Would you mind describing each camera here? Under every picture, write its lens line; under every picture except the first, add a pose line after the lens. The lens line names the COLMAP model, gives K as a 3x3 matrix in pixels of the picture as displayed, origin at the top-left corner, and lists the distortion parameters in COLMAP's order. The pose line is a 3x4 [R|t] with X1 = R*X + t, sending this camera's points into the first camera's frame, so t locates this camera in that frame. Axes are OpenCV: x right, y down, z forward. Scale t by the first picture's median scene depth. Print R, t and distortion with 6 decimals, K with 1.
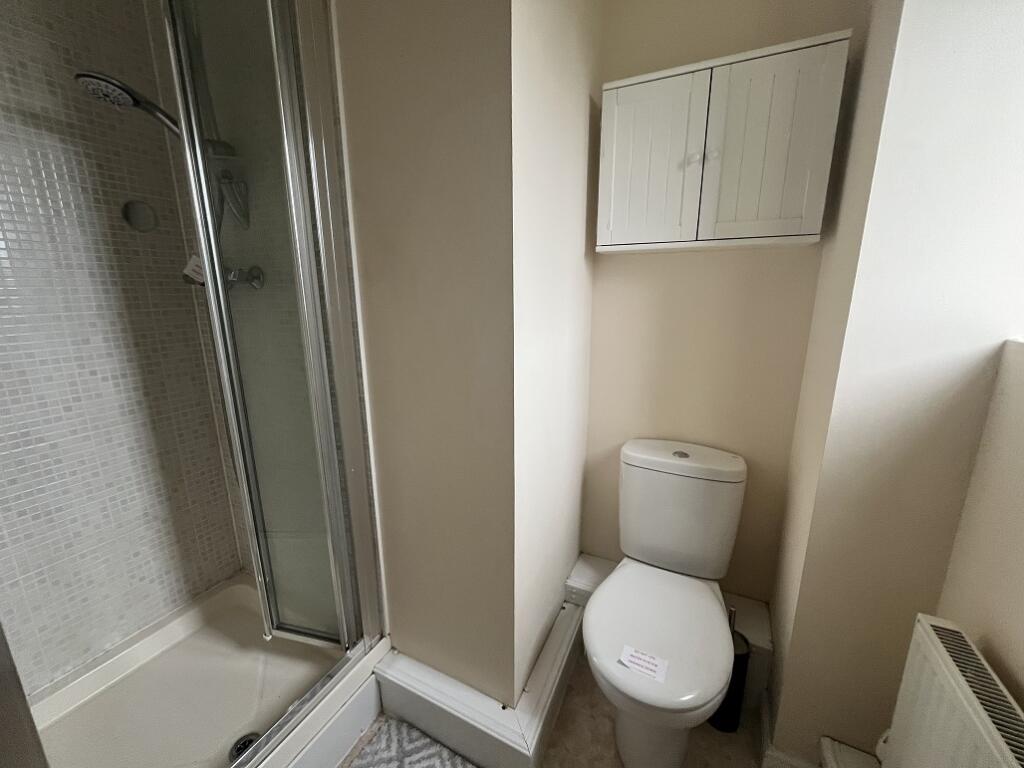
lens RADIAL K [[406.9, 0, 512.0], [0, 406.9, 384.0], [0, 0, 1]] dist [-0.000285, 0.000015]
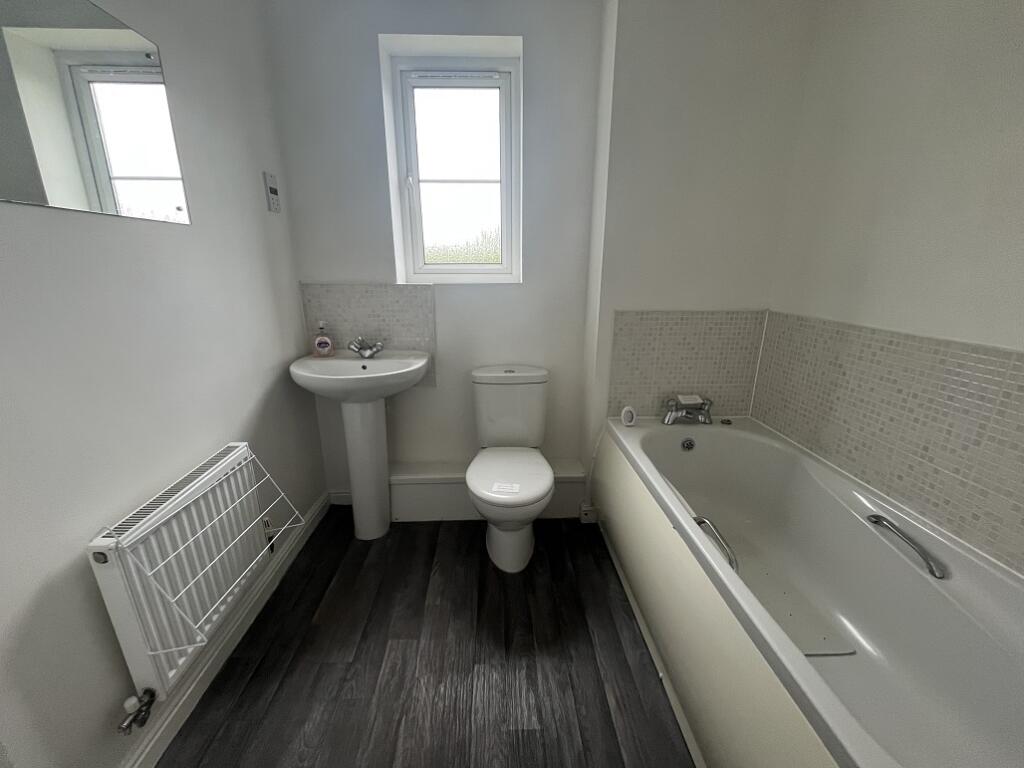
lens RADIAL K [[406.9, 0, 512.0], [0, 406.9, 384.0], [0, 0, 1]] dist [-0.000285, 0.000015]
pose [[-0.873805, 0.148367, -0.463090, 0.231650], [-0.099873, 0.877260, 0.469511, -0.413444], [0.475911, 0.456511, -0.751736, 1.180529]]
